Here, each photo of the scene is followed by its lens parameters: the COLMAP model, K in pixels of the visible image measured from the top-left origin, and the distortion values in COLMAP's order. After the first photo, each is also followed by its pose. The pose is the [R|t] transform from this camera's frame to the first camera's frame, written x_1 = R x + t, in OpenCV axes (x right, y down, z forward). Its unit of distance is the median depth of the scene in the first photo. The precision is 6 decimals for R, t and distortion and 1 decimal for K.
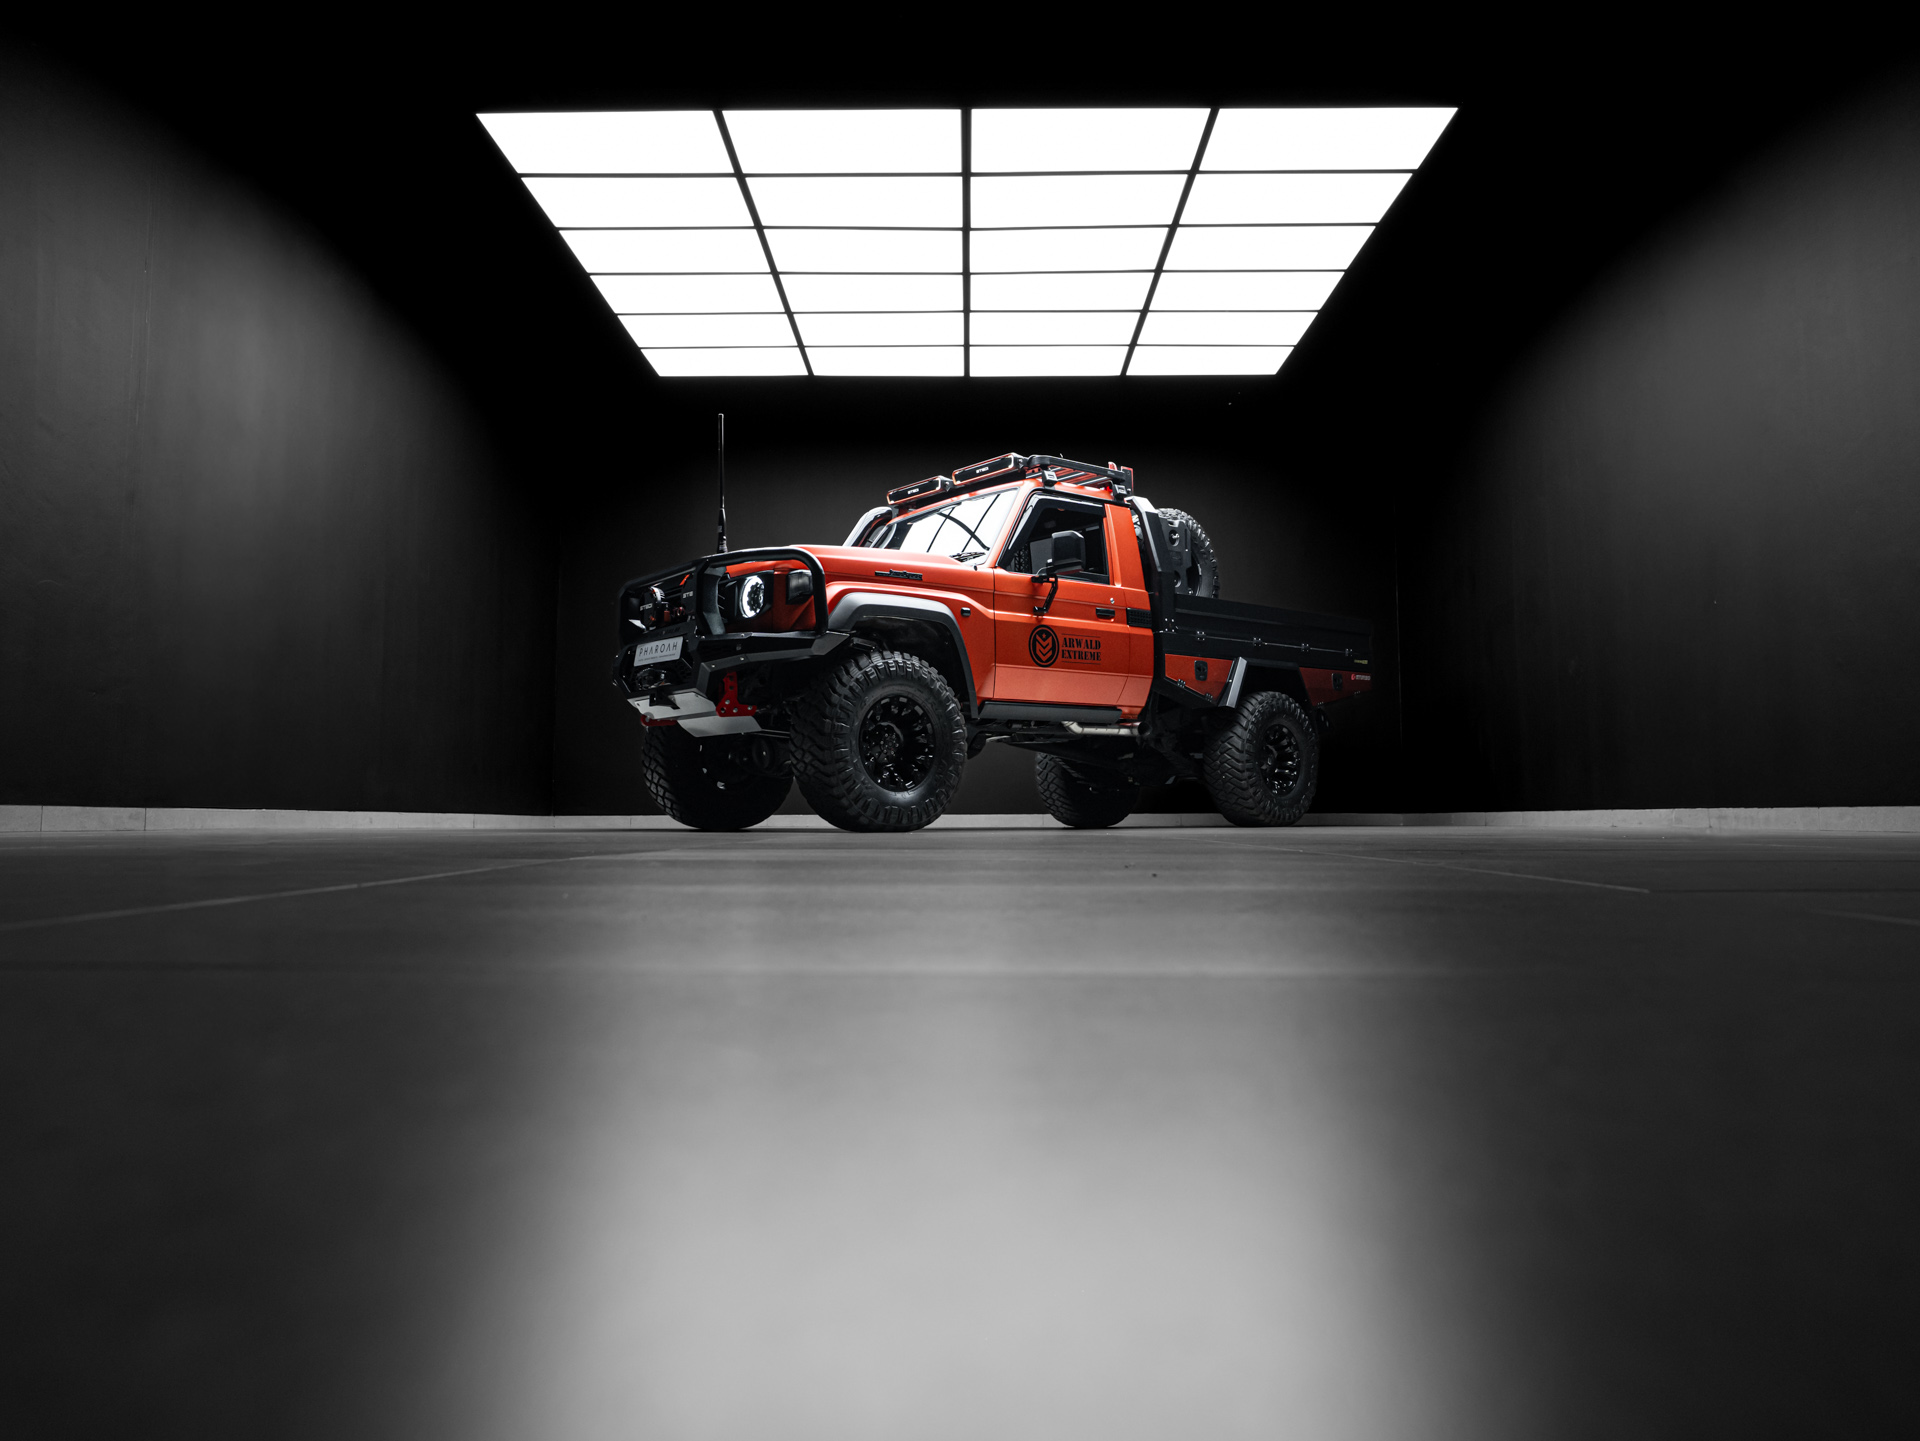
lens RADIAL K [[1233.6, 0, 956.4], [0, 1233.6, 714.3], [0, 0, 1]] dist [-0.067720, 0.061969]
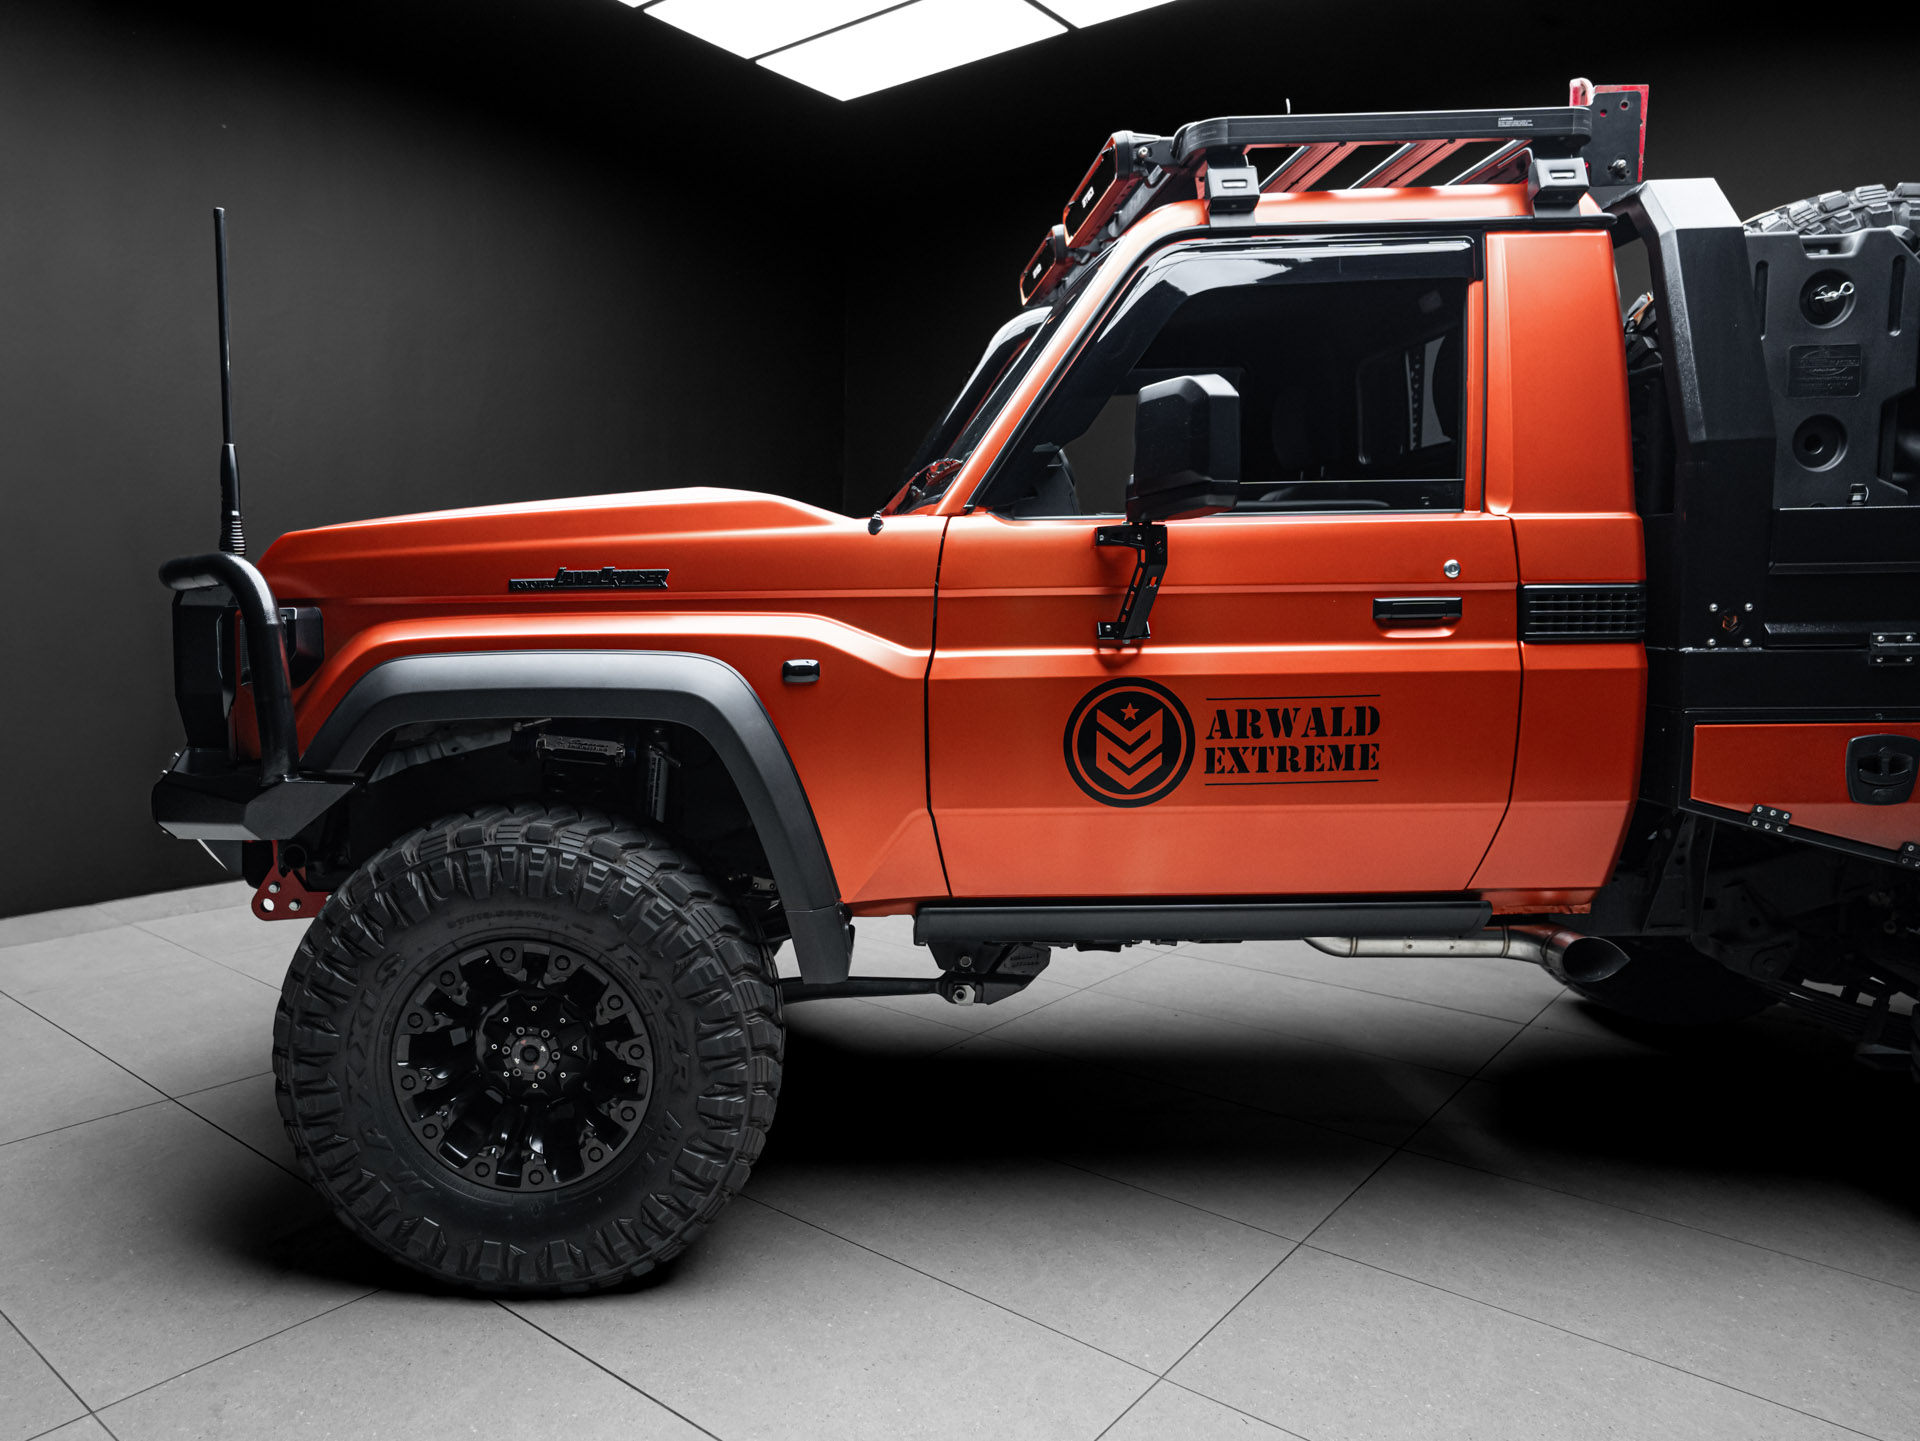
lens RADIAL K [[1307.4, 0, 836.2], [0, 1307.4, 718.2], [0, 0, 1]] dist [-0.048548, 0.057635]
pose [[0.762532, 0.069726, -0.643182, 0.223212], [0.041040, 0.986960, 0.155649, -0.113510], [0.645648, -0.145083, 0.749727, 0.662863]]
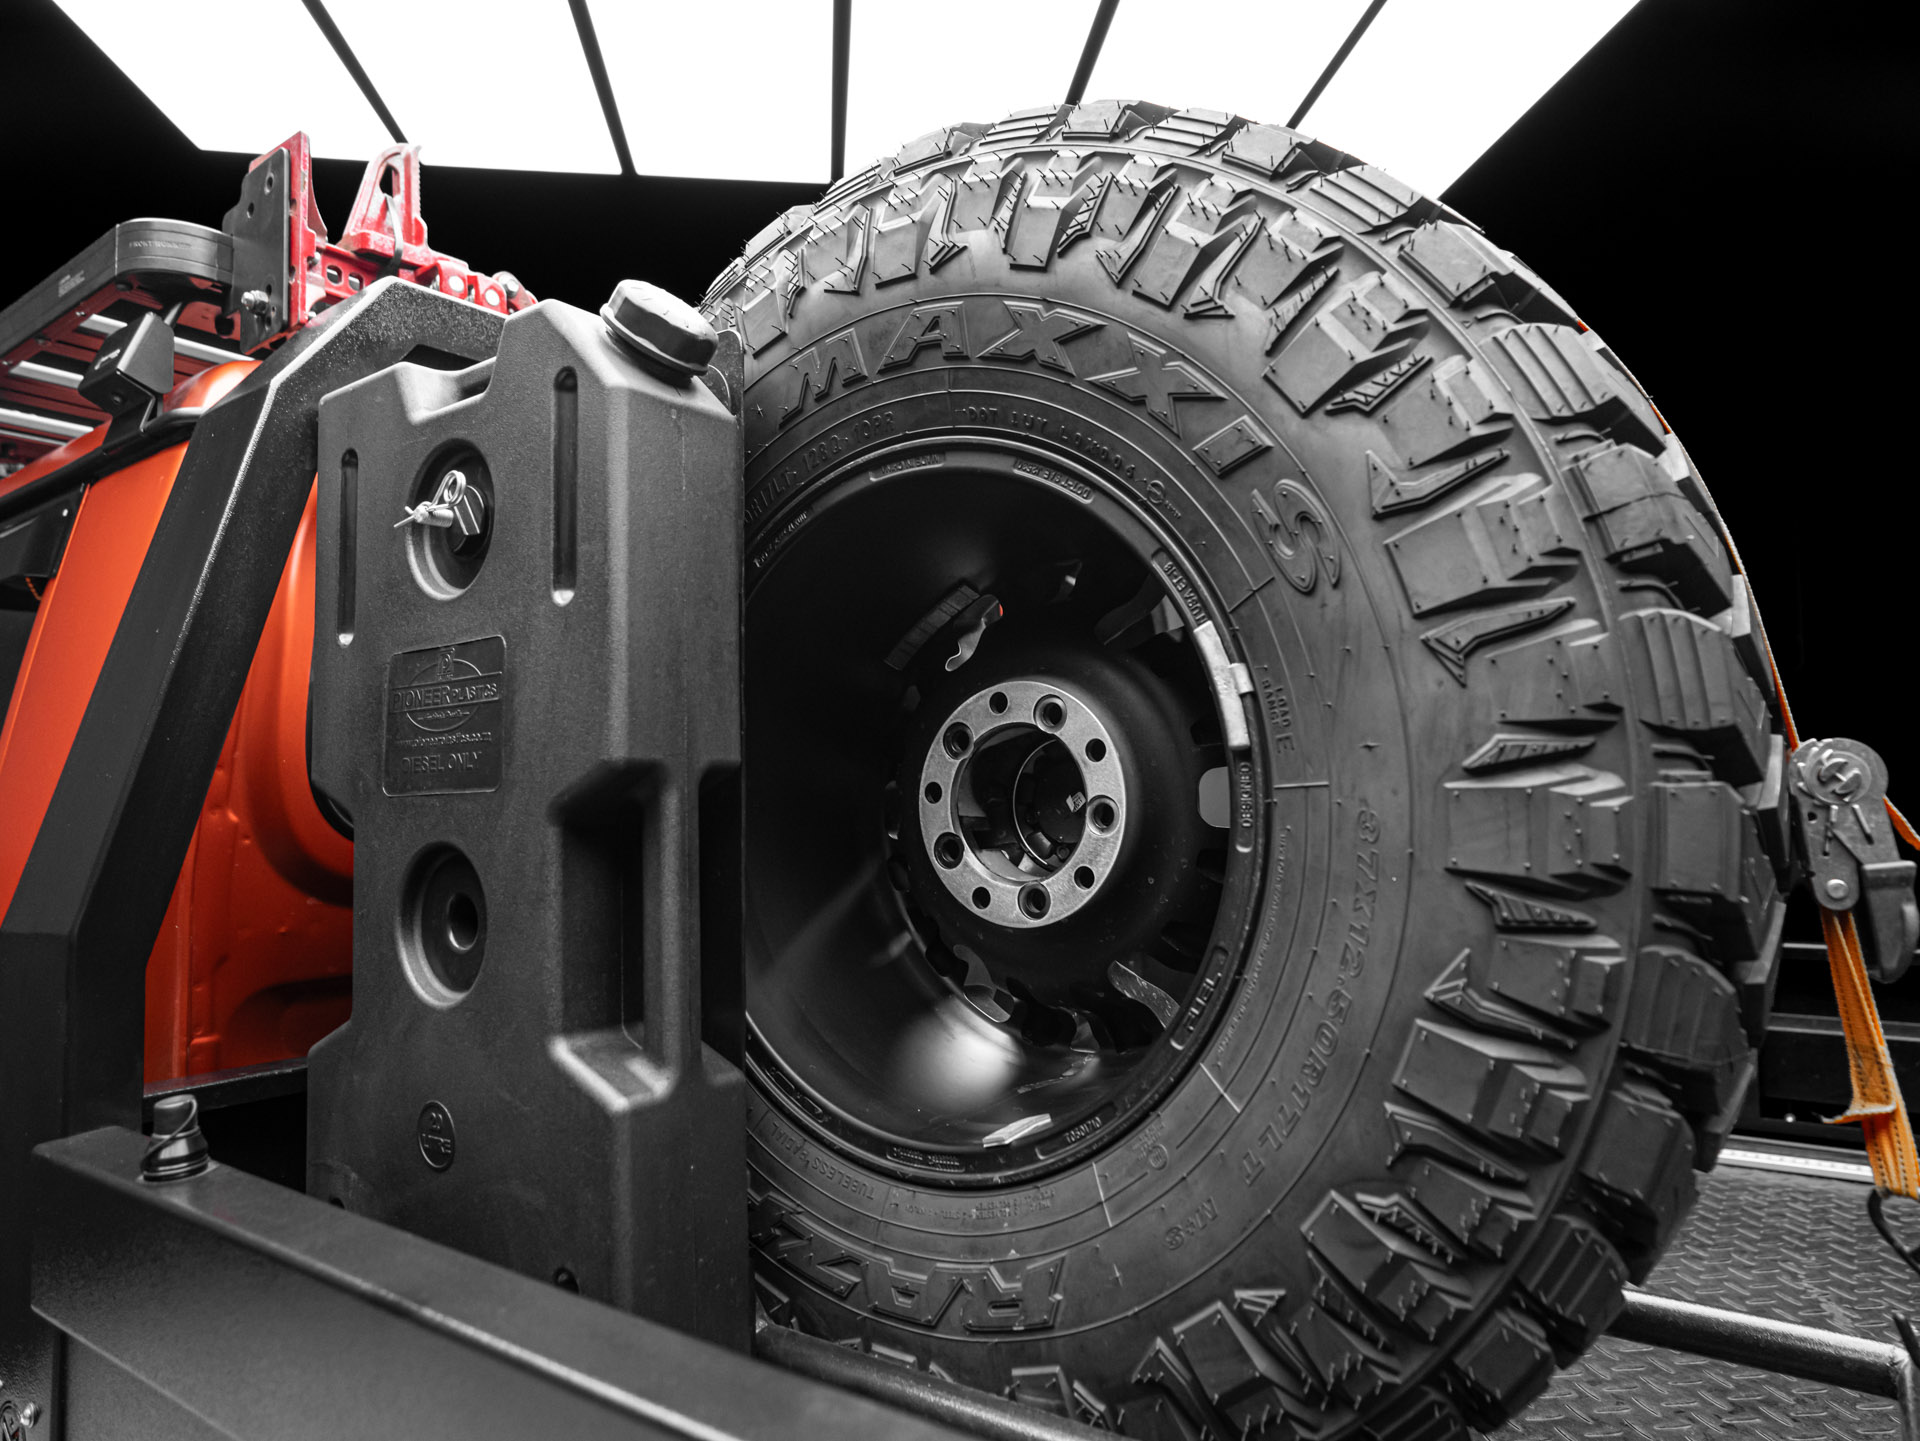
lens RADIAL K [[1233.6, 0, 956.4], [0, 1233.6, 714.3], [0, 0, 1]] dist [-0.067720, 0.061969]
pose [[0.235752, -0.060289, -0.969941, 0.314350], [0.073119, 0.996345, -0.044158, -0.131910], [0.969059, -0.060511, 0.239299, 1.119005]]
